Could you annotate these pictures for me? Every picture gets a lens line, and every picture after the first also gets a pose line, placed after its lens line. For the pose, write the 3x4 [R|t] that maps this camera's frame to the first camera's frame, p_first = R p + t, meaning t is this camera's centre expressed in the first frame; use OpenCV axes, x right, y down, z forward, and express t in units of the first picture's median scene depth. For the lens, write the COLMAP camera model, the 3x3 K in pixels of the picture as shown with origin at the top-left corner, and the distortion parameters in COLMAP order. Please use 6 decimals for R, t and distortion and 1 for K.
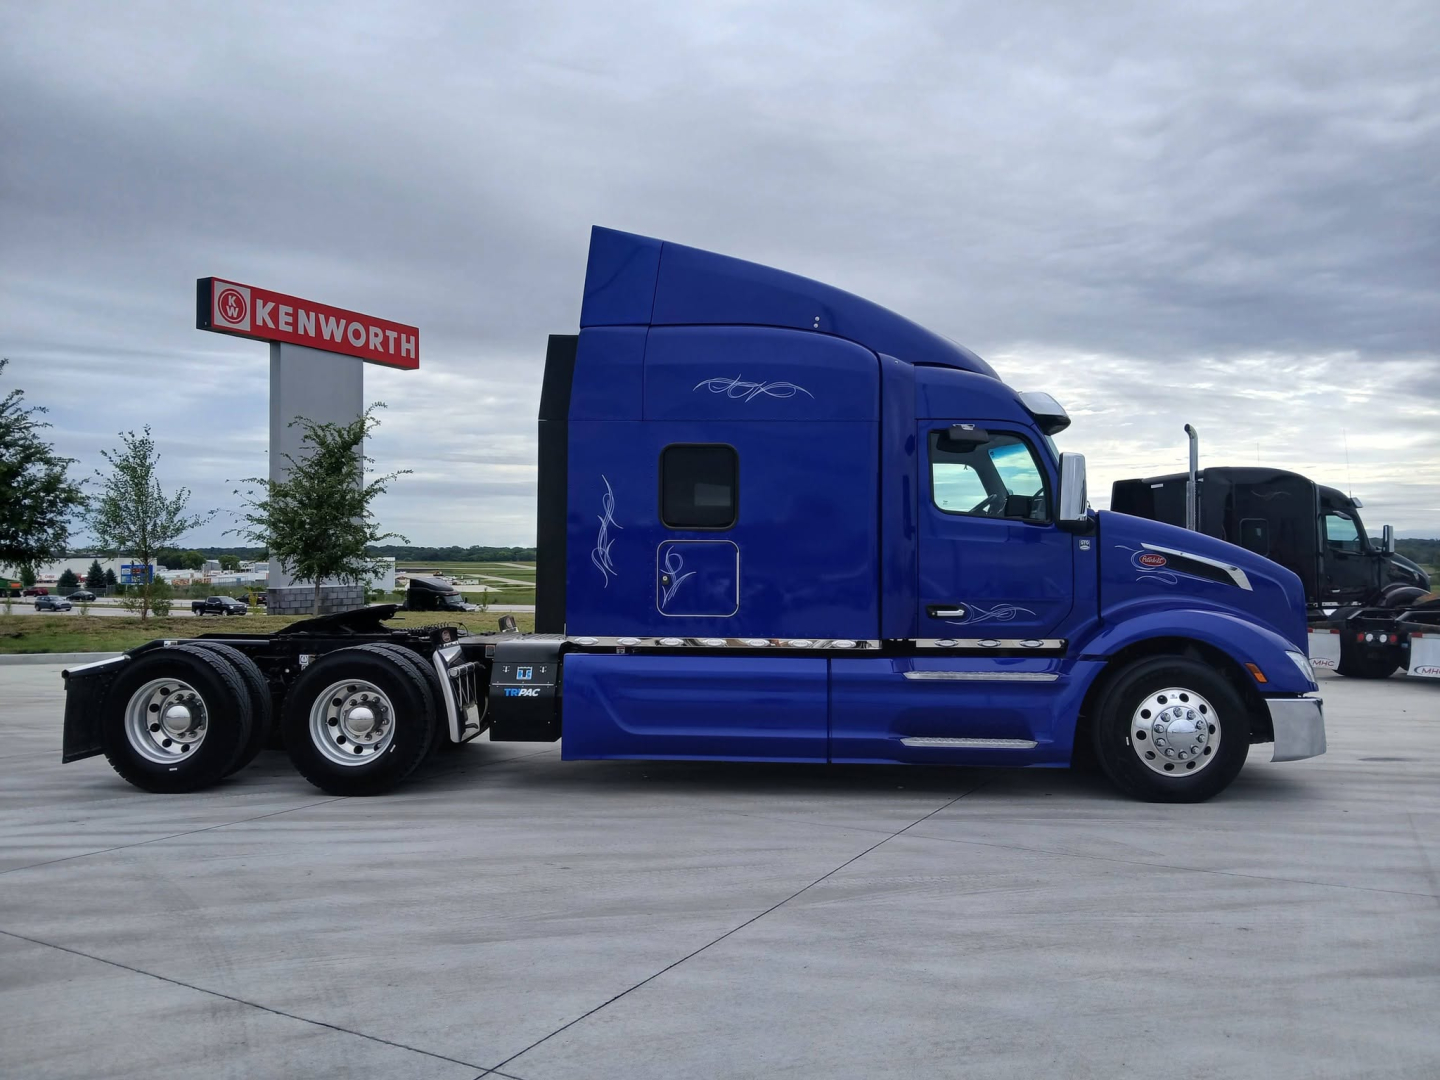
lens RADIAL K [[1125.1, 0, 725.7], [0, 1125.1, 545.5], [0, 0, 1]] dist [0.014742, -0.067501]
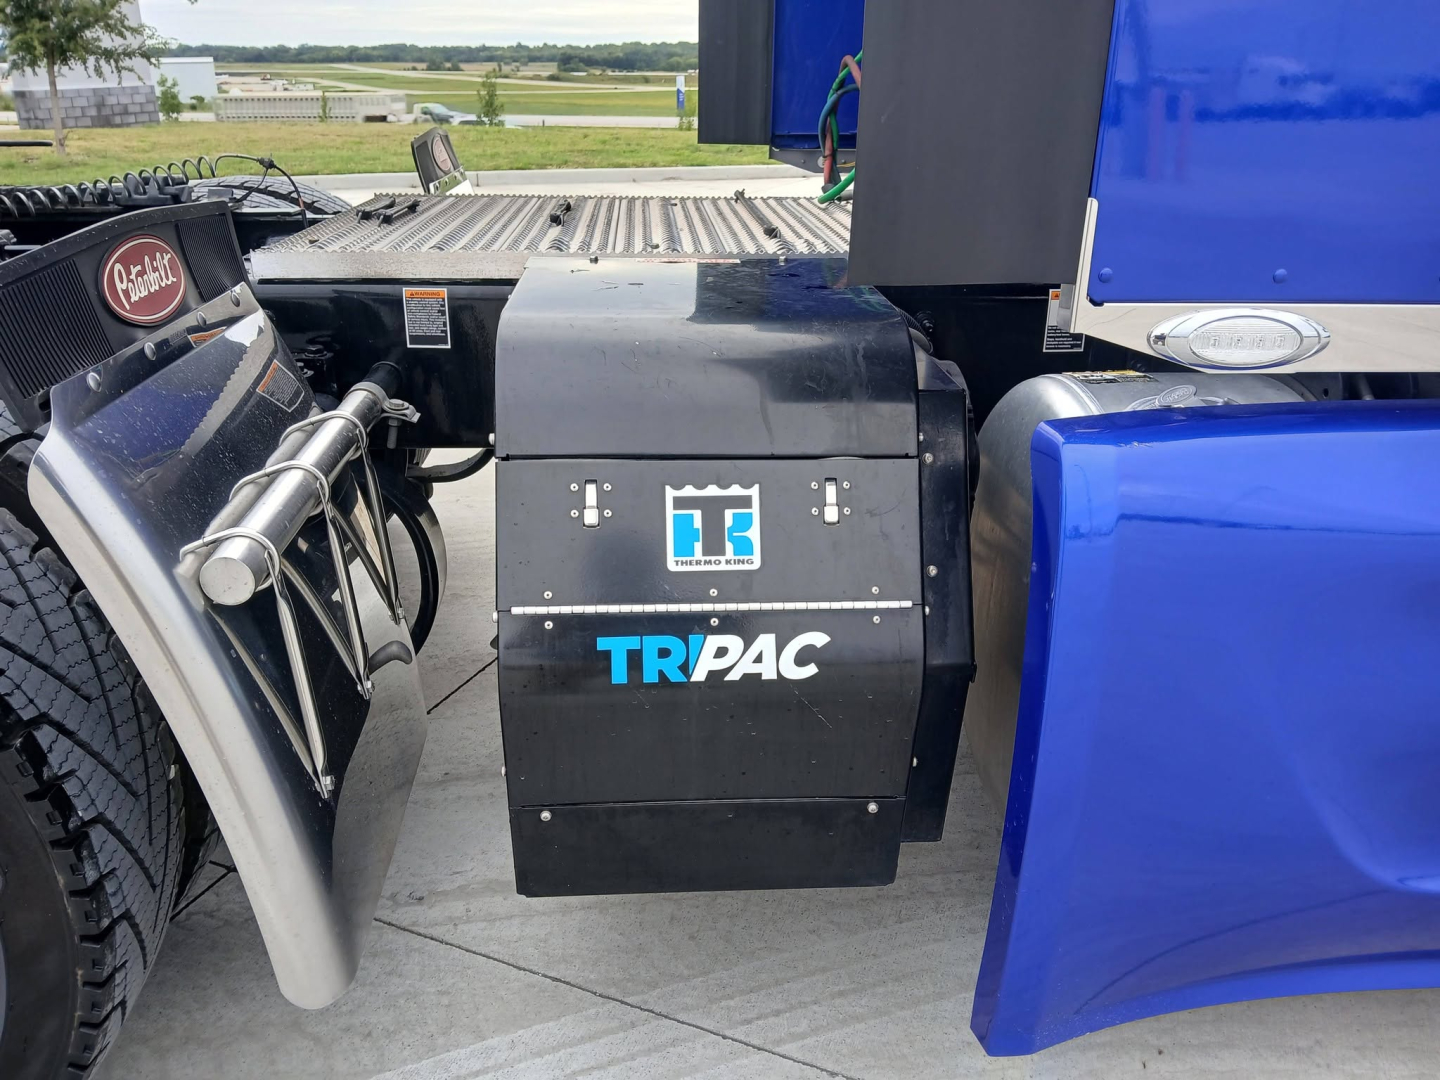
lens RADIAL K [[1125.1, 0, 719.1], [0, 1125.1, 538.5], [0, 0, 1]] dist [0.014742, -0.067501]
pose [[0.994211, -0.036170, 0.101171, -0.075101], [-0.007497, 0.915983, 0.401147, 0.020705], [-0.107180, -0.399583, 0.910410, 0.333501]]
